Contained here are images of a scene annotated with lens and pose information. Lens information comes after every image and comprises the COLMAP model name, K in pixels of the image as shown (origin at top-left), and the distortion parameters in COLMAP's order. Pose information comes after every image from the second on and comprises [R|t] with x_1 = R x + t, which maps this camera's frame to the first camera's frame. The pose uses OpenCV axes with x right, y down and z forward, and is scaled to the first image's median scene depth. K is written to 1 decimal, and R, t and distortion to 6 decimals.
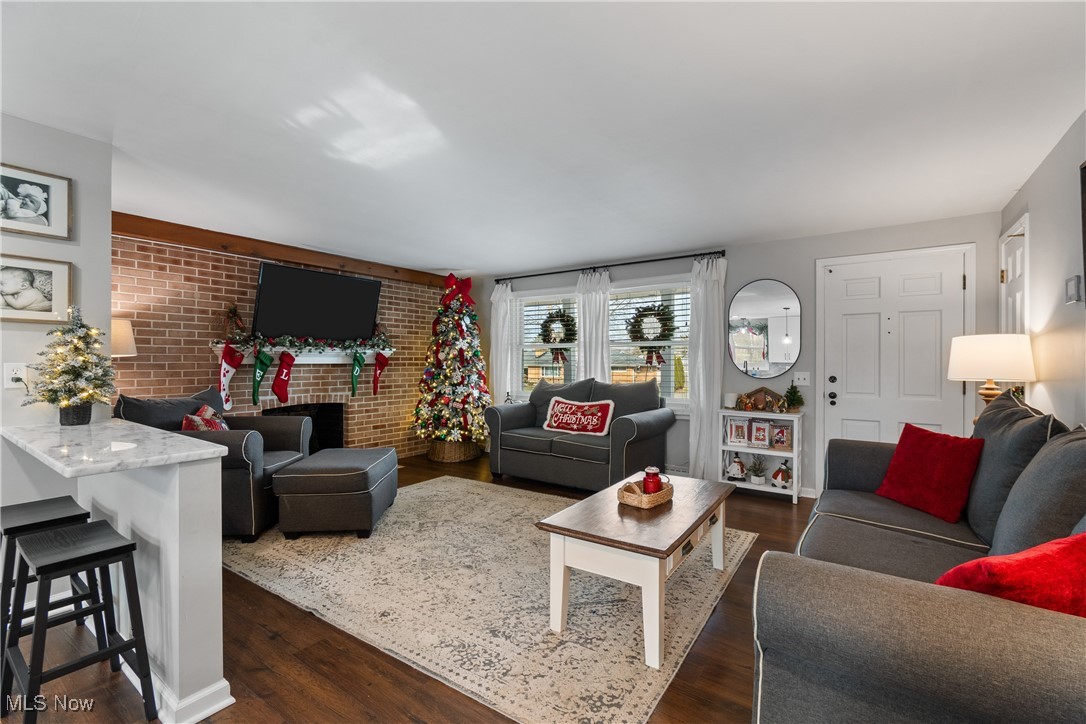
lens RADIAL K [[477.2, 0, 538.8], [0, 477.2, 361.6], [0, 0, 1]] dist [0.006845, -0.003374]
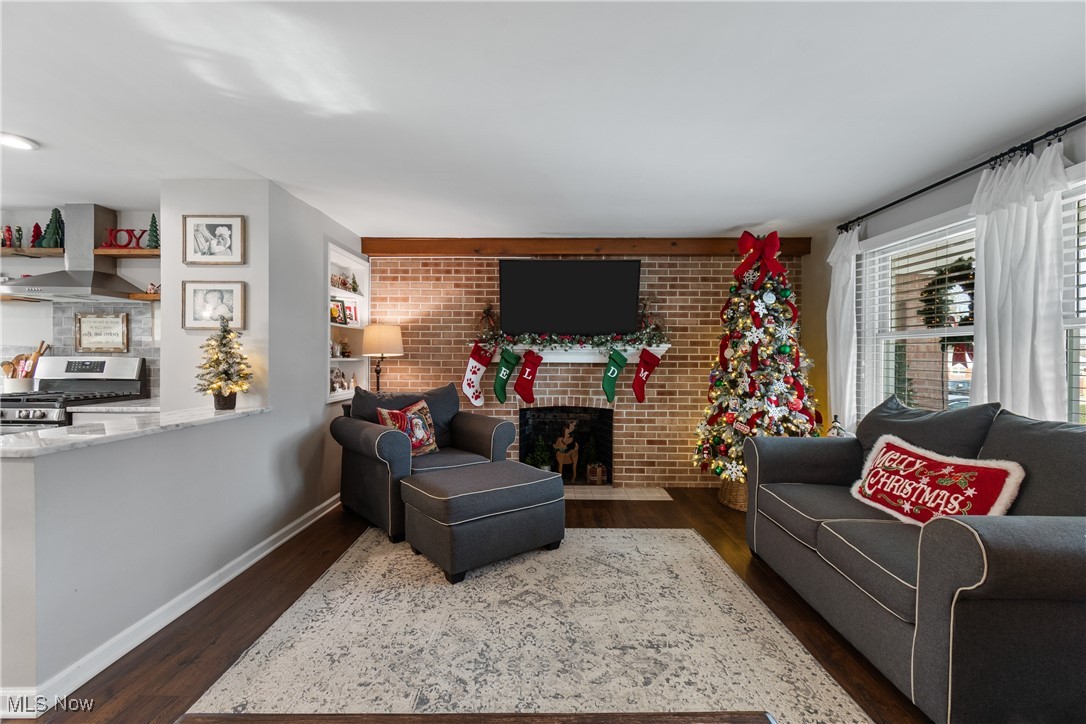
lens RADIAL K [[477.2, 0, 540.8], [0, 477.2, 357.3], [0, 0, 1]] dist [0.006845, -0.003374]
pose [[0.570372, 0.001899, -0.821384, 0.265209], [-0.006428, 0.999977, -0.002152, -0.003674], [0.821361, 0.006507, 0.570371, 0.472610]]
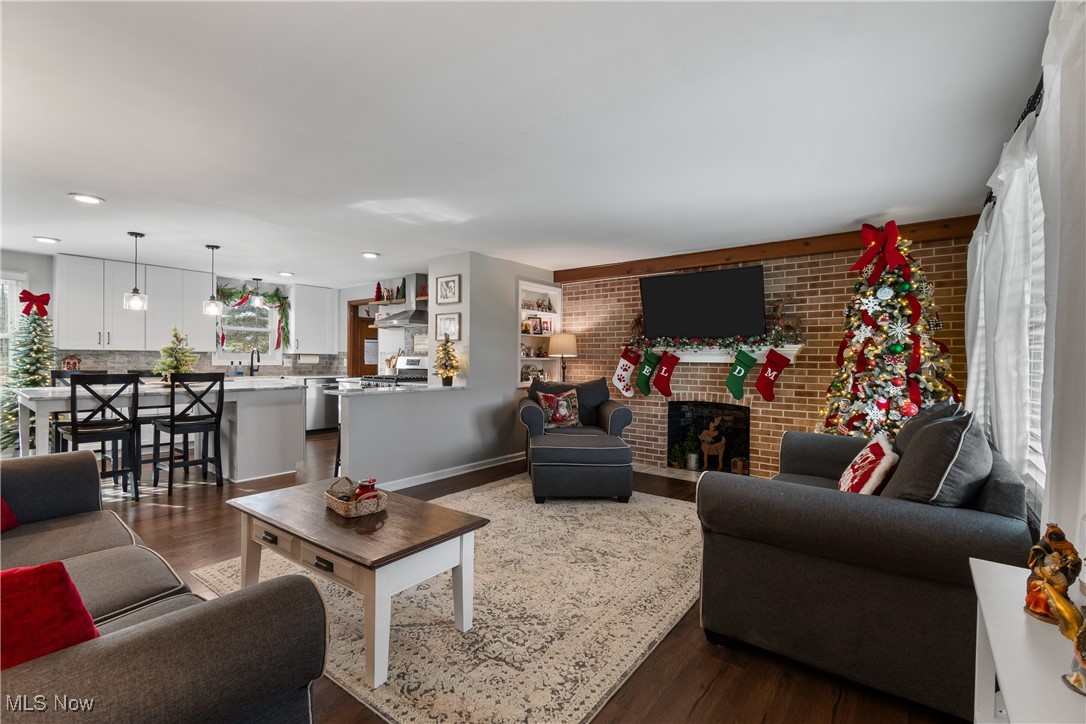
lens RADIAL K [[477.2, 0, 543.3], [0, 477.2, 361.3], [0, 0, 1]] dist [0.006845, -0.003374]
pose [[-0.042865, 0.004133, -0.999072, 0.605803], [-0.011549, 0.999923, 0.004632, 0.001146], [0.999014, 0.011737, -0.042813, 0.755511]]
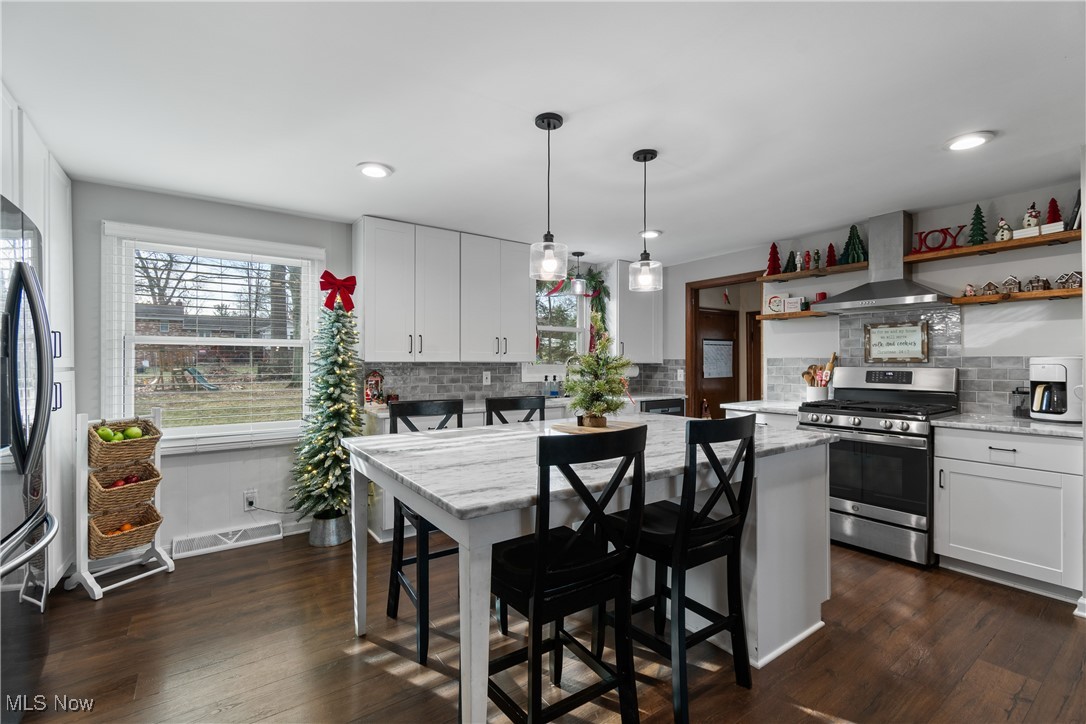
lens RADIAL K [[477.2, 0, 543.7], [0, 477.2, 361.6], [0, 0, 1]] dist [0.006845, -0.003374]
pose [[-0.321401, -0.003246, -0.946938, 0.113094], [-0.000975, 0.999995, -0.003097, -0.007417], [0.946943, -0.000072, -0.321403, 0.032030]]
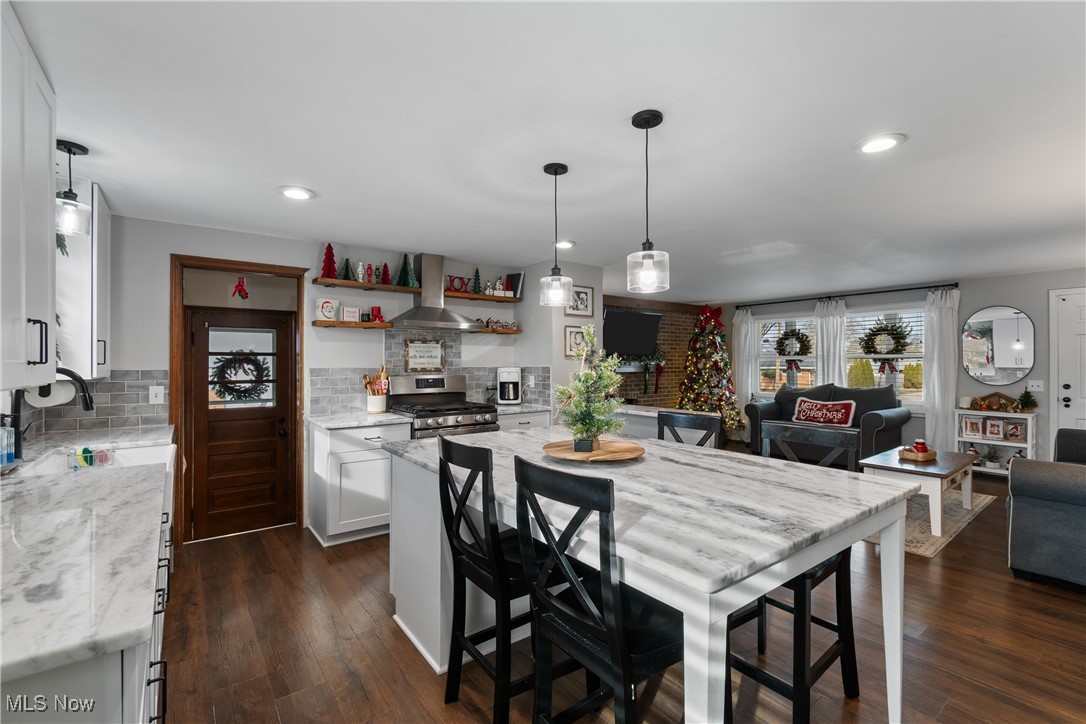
lens RADIAL K [[477.2, 0, 538.7], [0, 477.2, 361.0], [0, 0, 1]] dist [0.006845, -0.003374]
pose [[0.953861, -0.003909, -0.300224, -0.293103], [0.002541, 0.999985, -0.004946, -0.025358], [0.300239, 0.003955, 0.953856, -0.547518]]
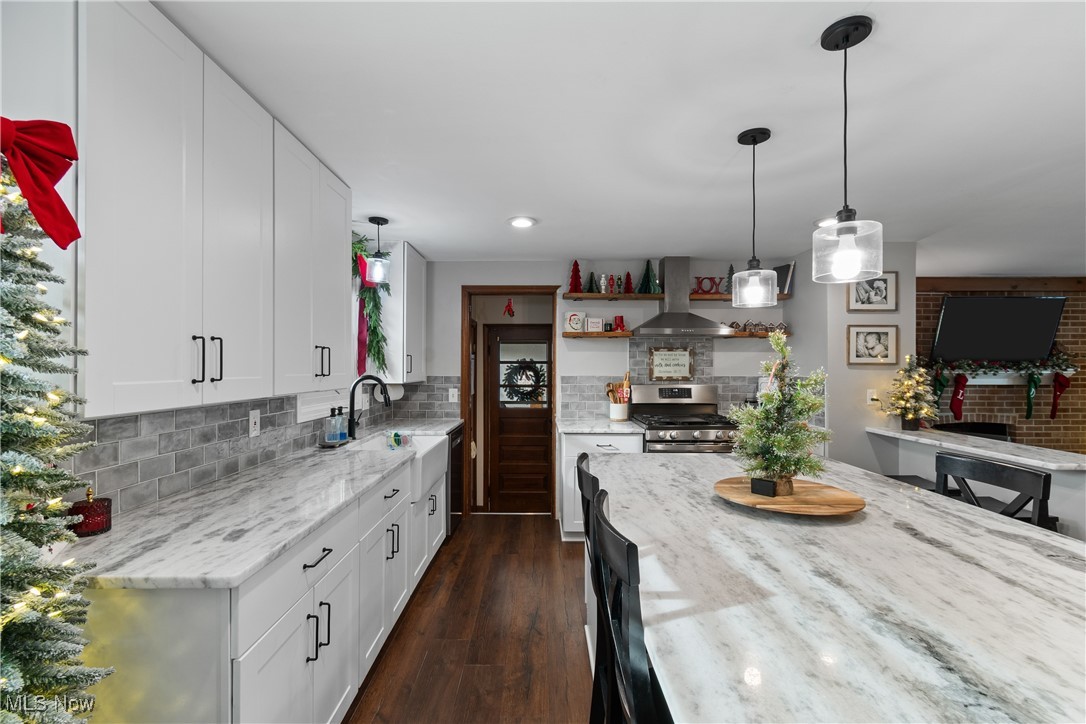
lens RADIAL K [[477.2, 0, 536.8], [0, 477.2, 365.1], [0, 0, 1]] dist [0.006845, -0.003374]
pose [[0.583139, -0.002673, -0.812368, -0.200509], [-0.001202, 0.999991, -0.004153, -0.035074], [0.812371, 0.003398, 0.583131, -0.443903]]
